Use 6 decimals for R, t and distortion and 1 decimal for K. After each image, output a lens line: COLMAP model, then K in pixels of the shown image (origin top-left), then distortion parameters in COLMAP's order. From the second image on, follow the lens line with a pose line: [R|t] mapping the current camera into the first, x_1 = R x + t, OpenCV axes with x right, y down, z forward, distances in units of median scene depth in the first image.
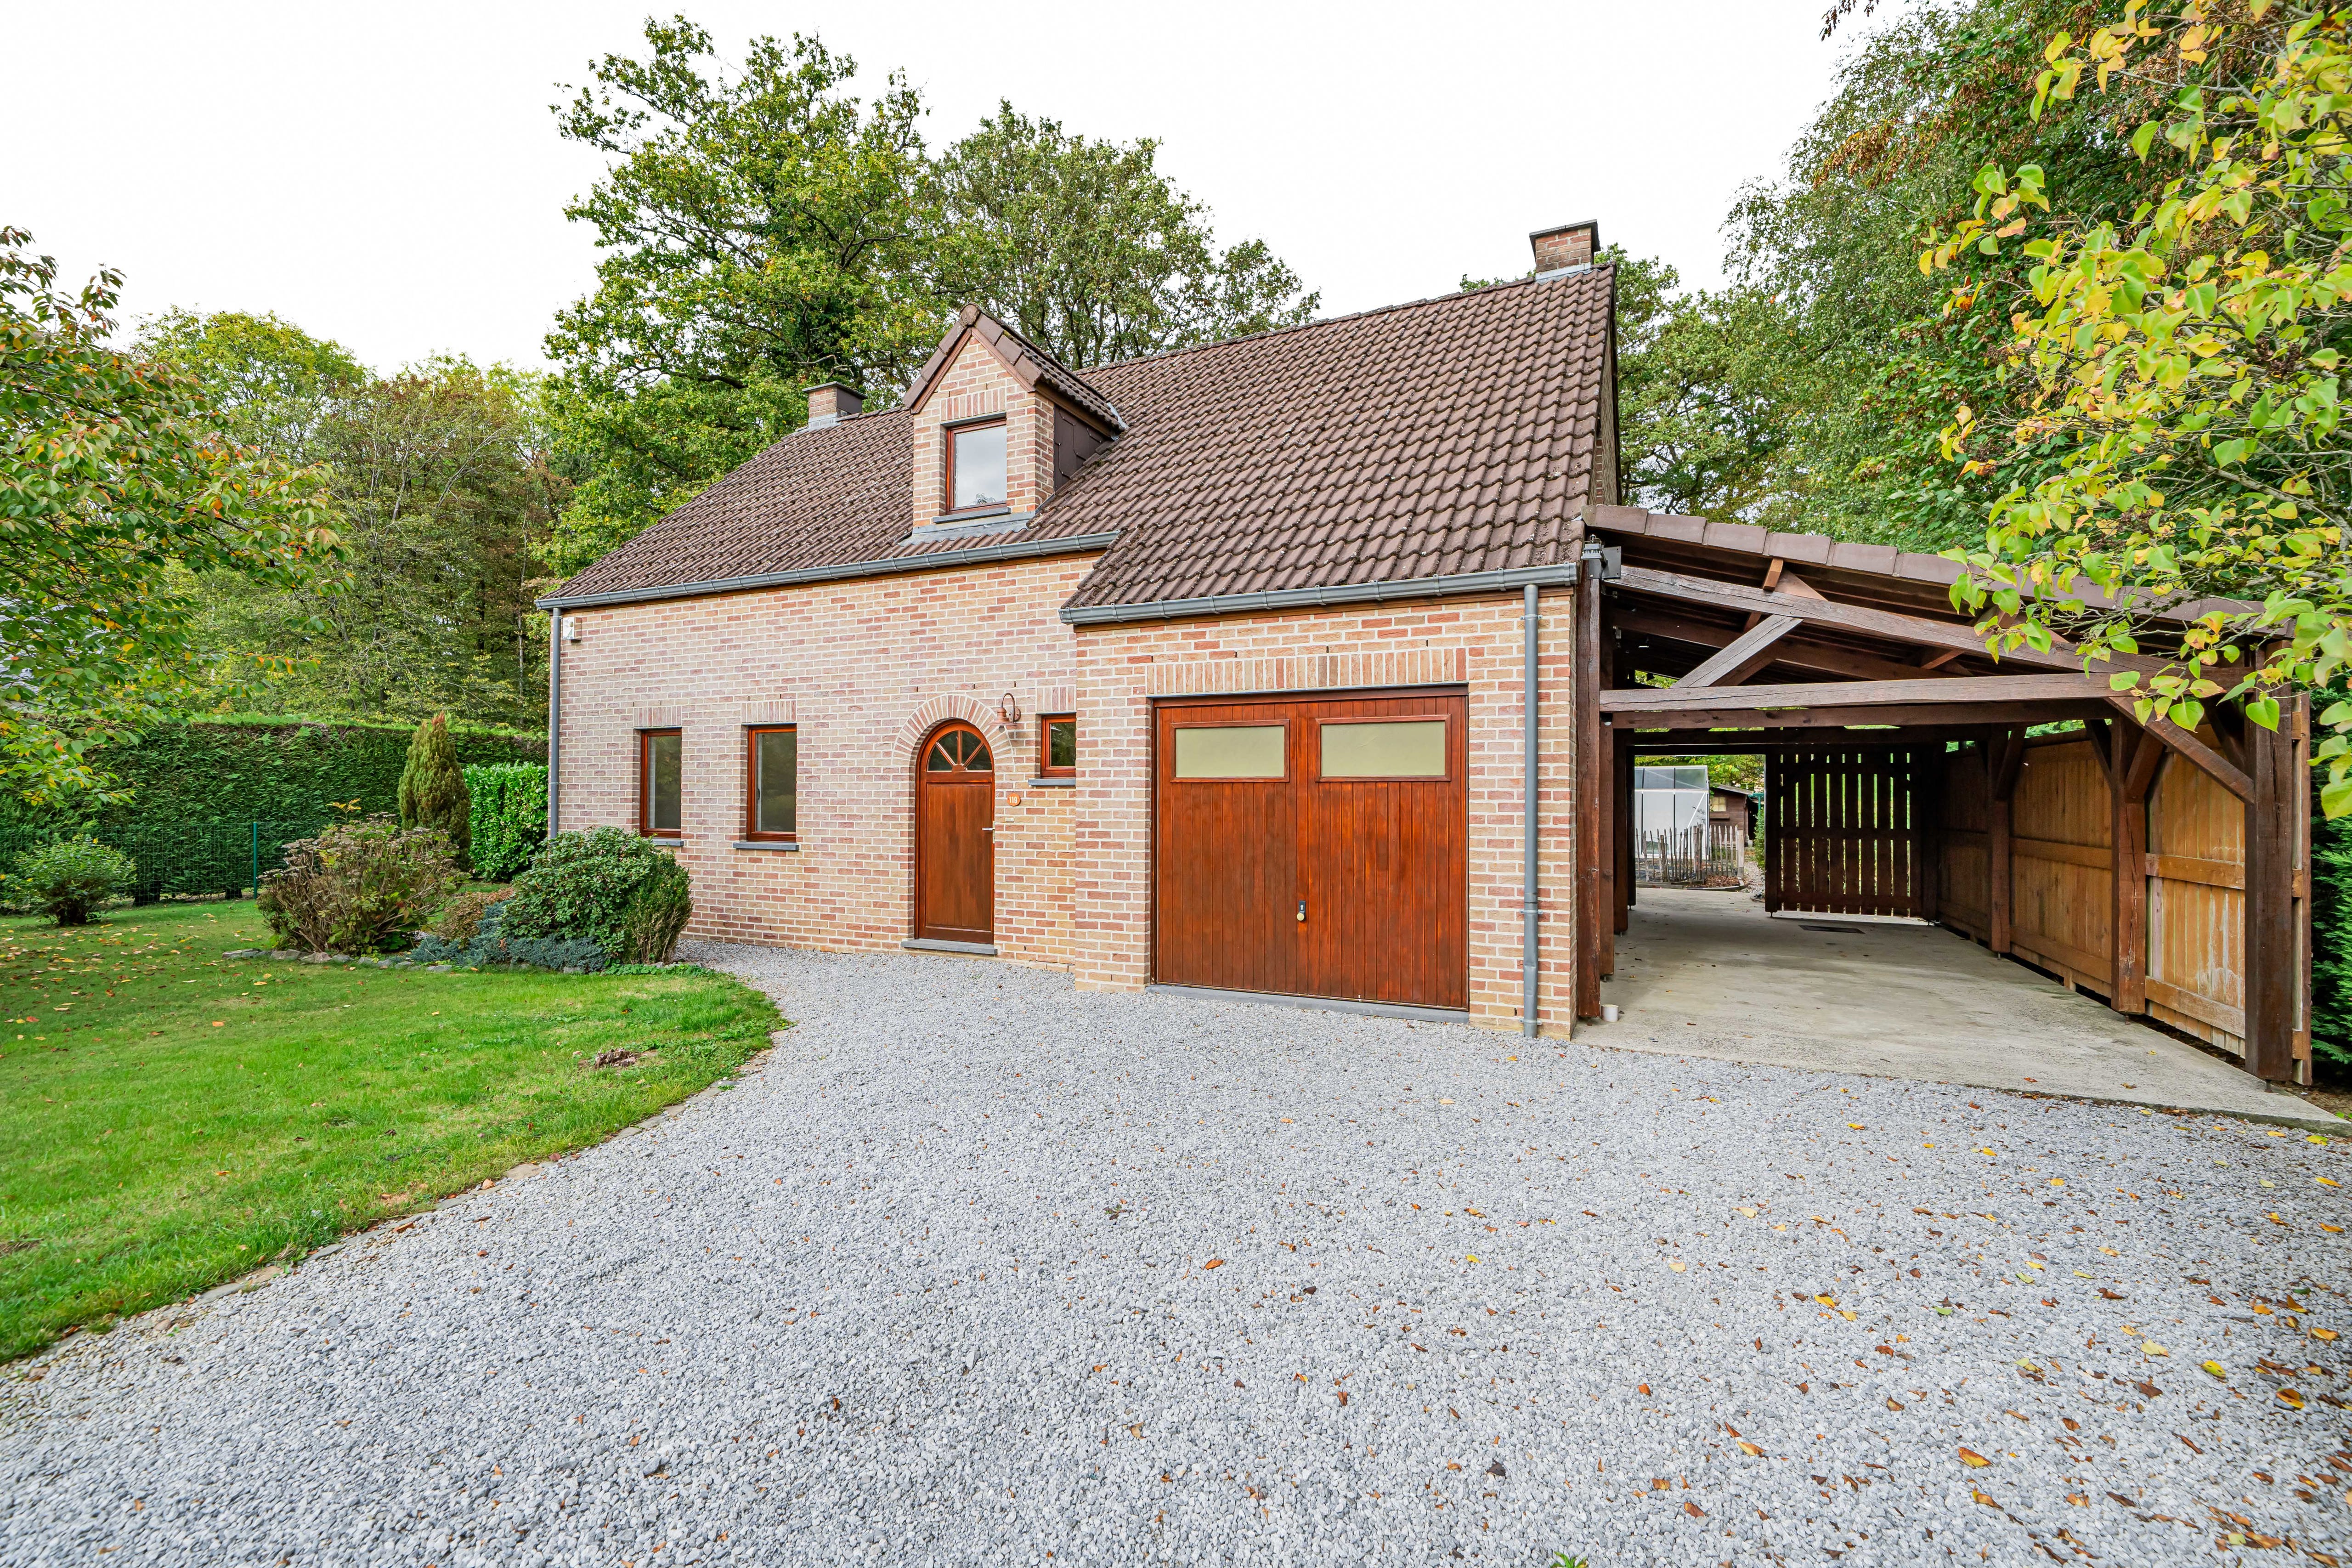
lens RADIAL K [[1020.2, 0, 1176.0], [0, 1020.2, 784.0], [0, 0, 1]] dist [0.000784, 0.000204]
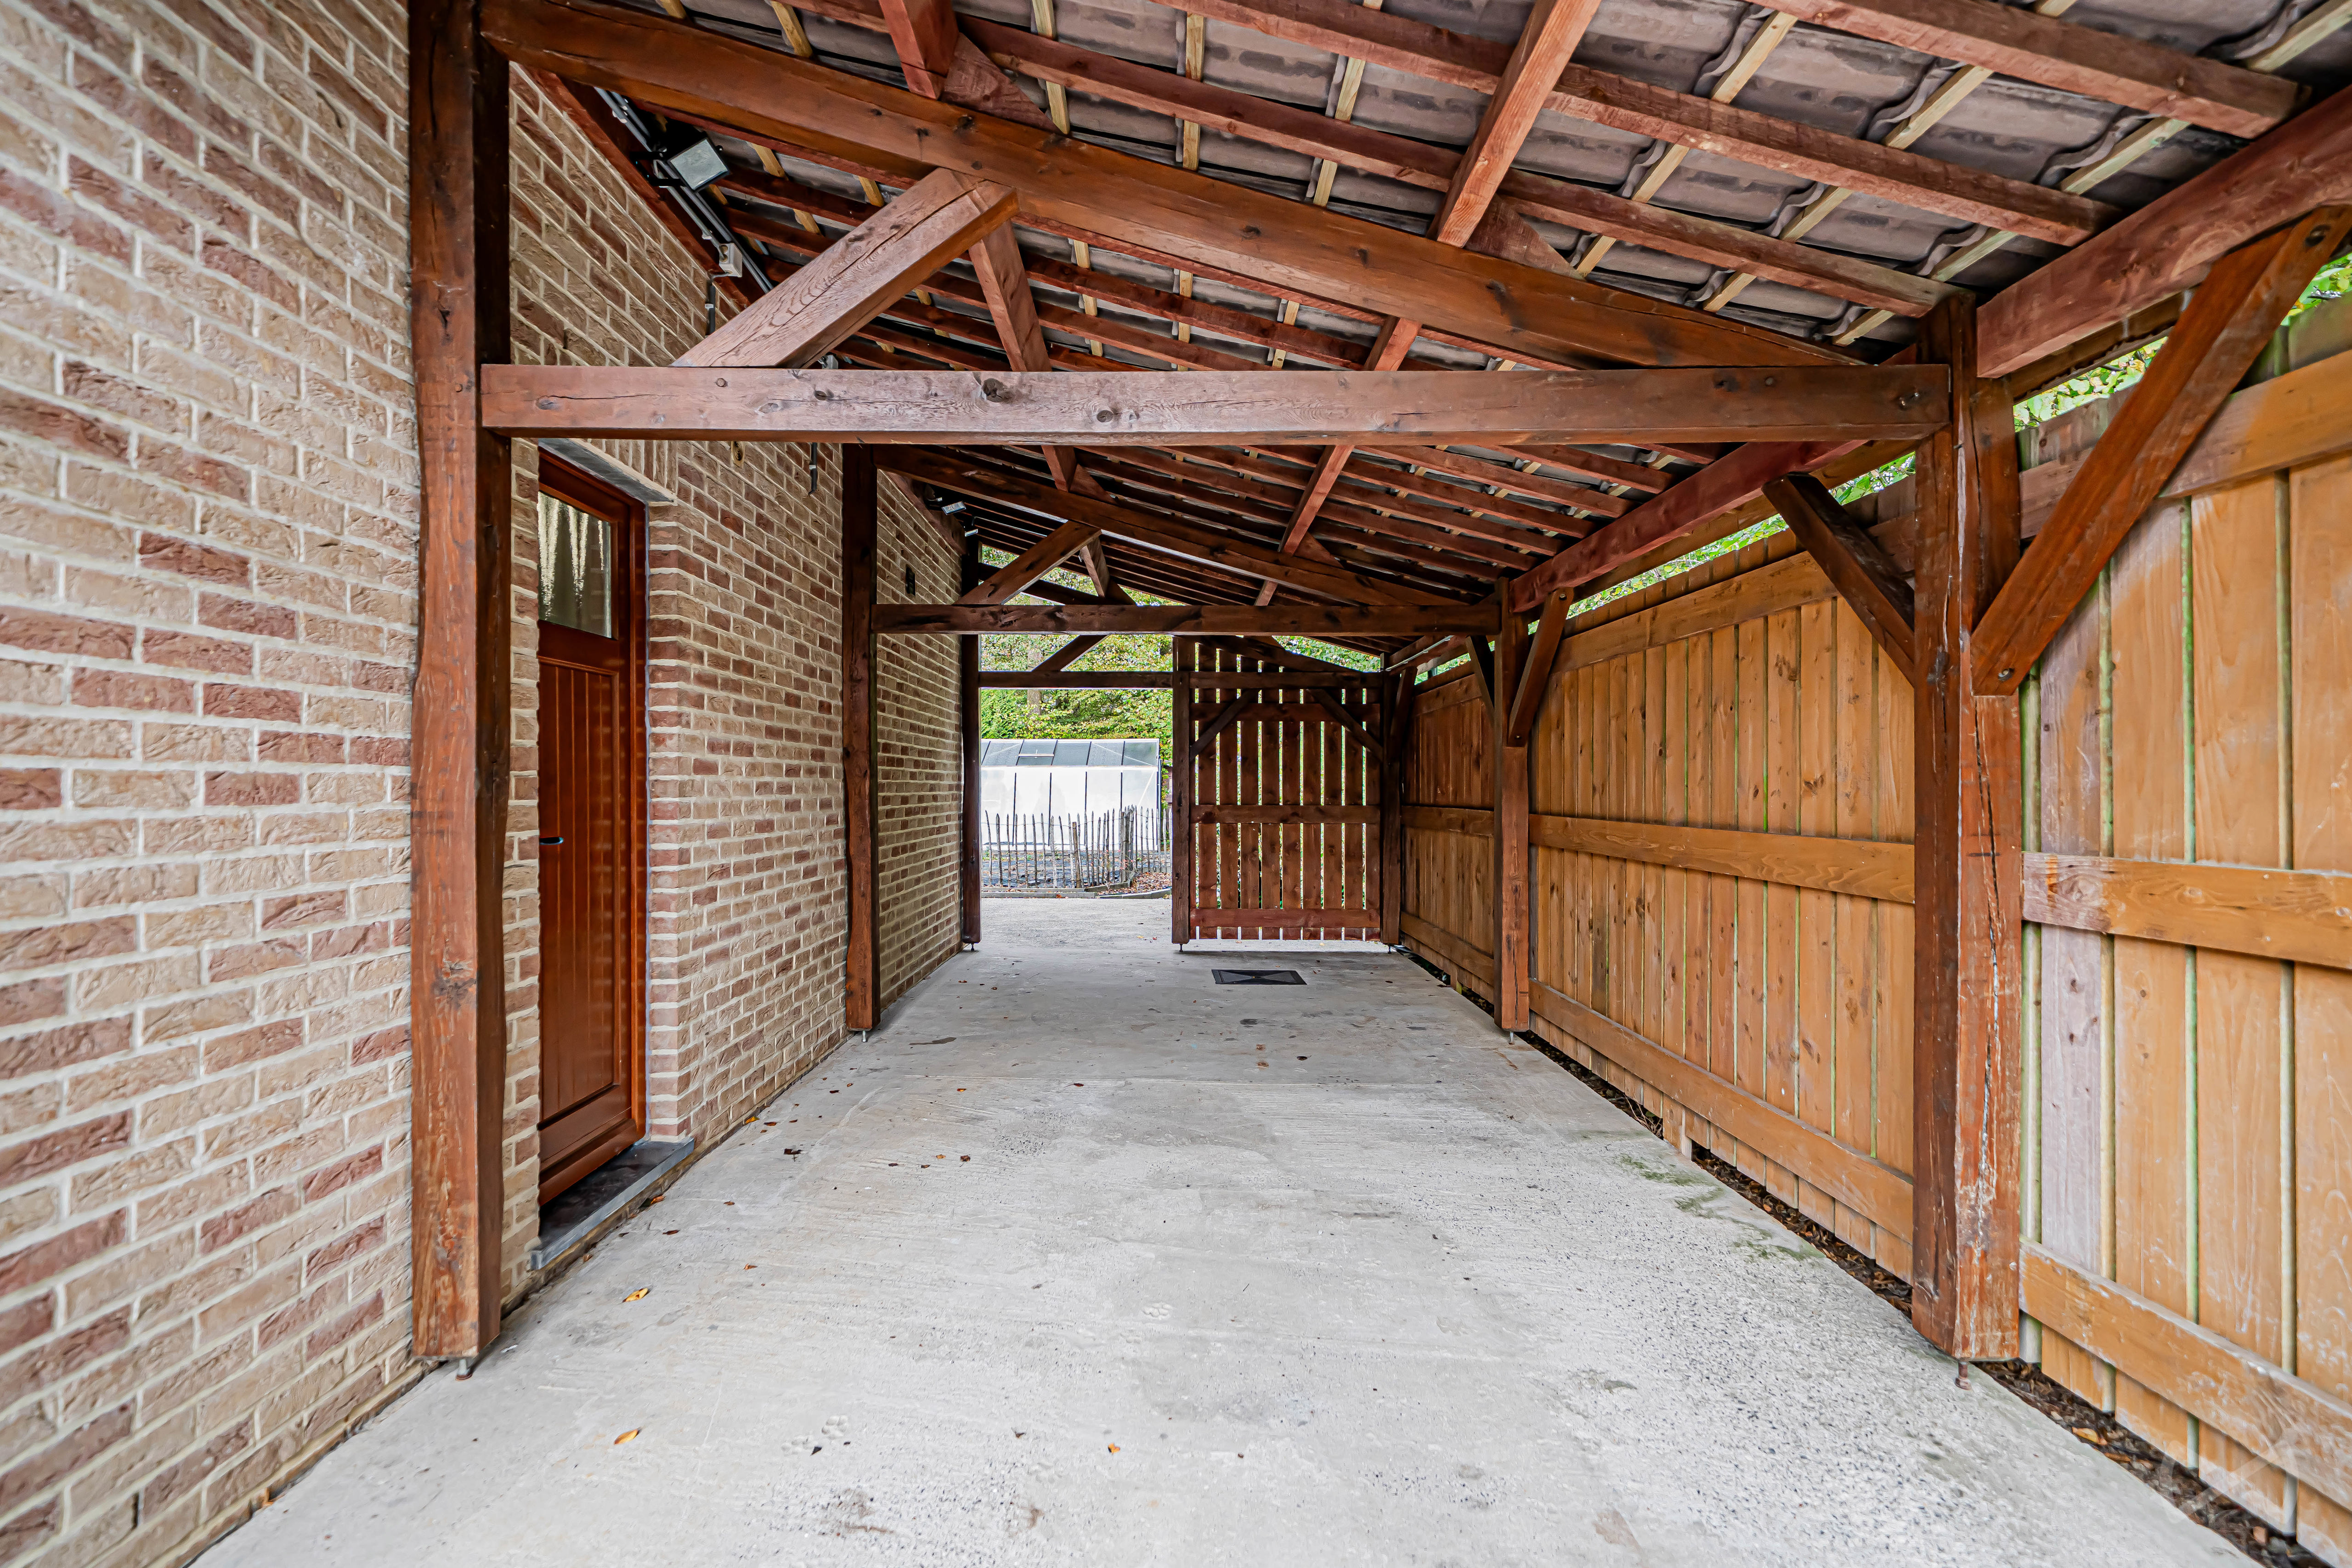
lens RADIAL K [[1020.1, 0, 1176.0], [0, 1020.1, 784.0], [0, 0, 1]] dist [0.000784, 0.000204]
pose [[0.897916, -0.000700, 0.440167, 0.335675], [-0.003575, 0.999954, 0.008883, 0.025511], [-0.440153, -0.009549, 0.897872, 0.486873]]
